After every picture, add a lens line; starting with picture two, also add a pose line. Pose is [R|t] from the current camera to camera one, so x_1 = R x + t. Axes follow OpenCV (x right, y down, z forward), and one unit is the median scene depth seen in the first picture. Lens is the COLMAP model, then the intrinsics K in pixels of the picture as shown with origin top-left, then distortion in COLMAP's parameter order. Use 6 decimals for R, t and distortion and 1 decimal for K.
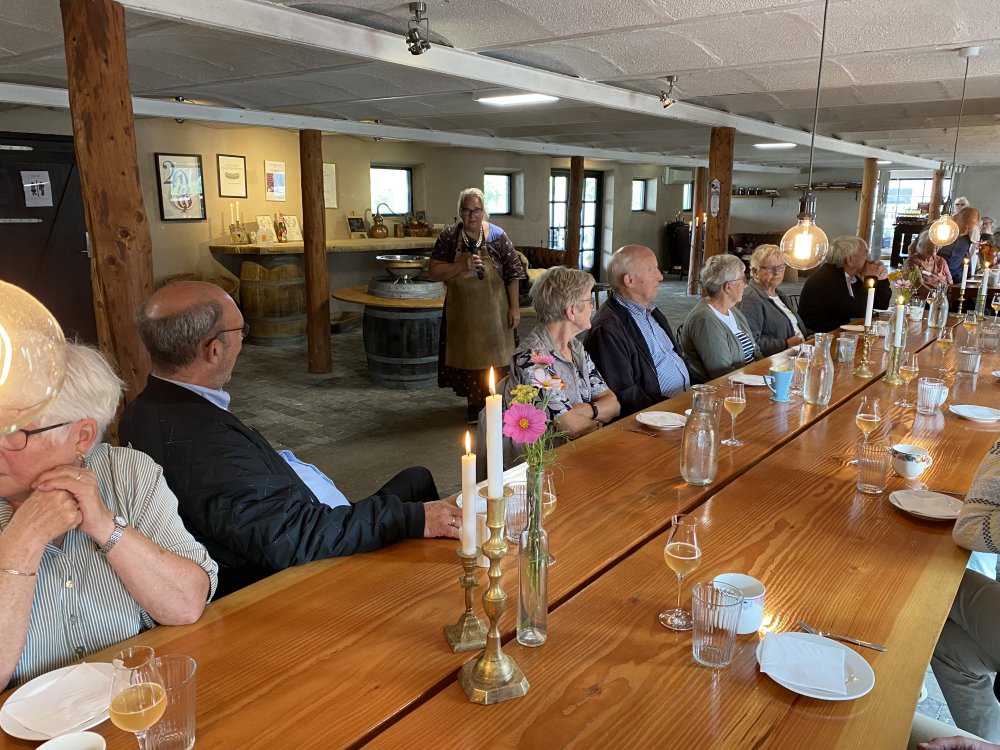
lens RADIAL K [[766.2, 0, 512.8], [0, 766.2, 374.8], [0, 0, 1]] dist [0.029235, -0.021505]
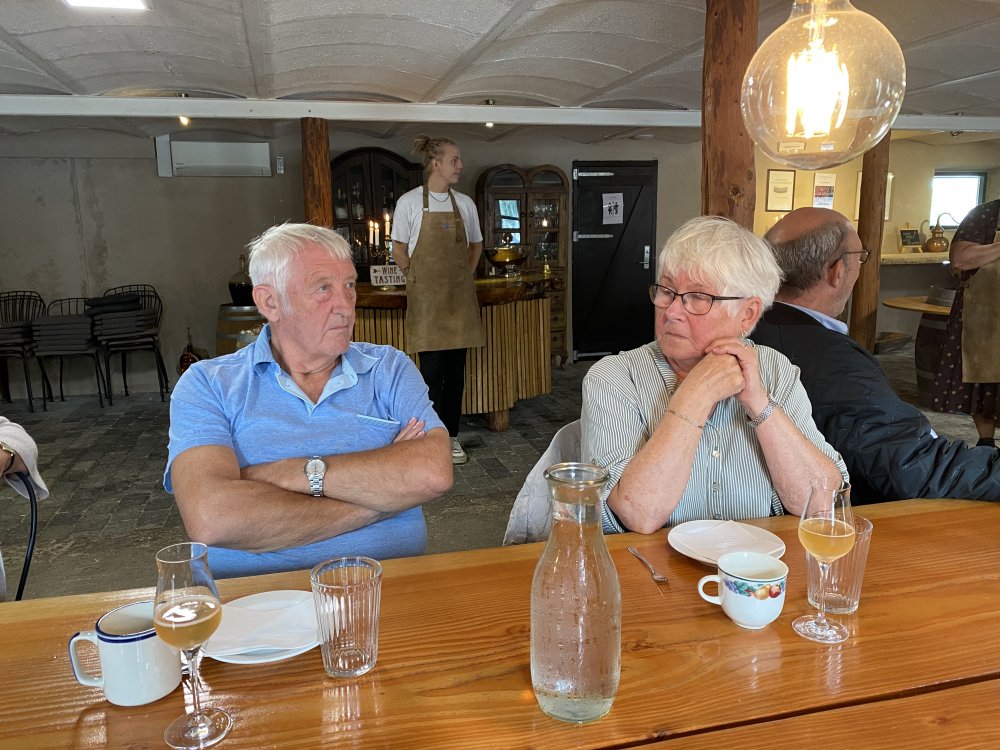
lens RADIAL K [[766.2, 0, 492.1], [0, 766.2, 388.3], [0, 0, 1]] dist [0.029235, -0.021505]
pose [[0.789756, 0.093289, -0.606286, -0.081753], [-0.111773, 0.993707, 0.007304, 0.095278], [0.603152, 0.061998, 0.795213, -0.023531]]
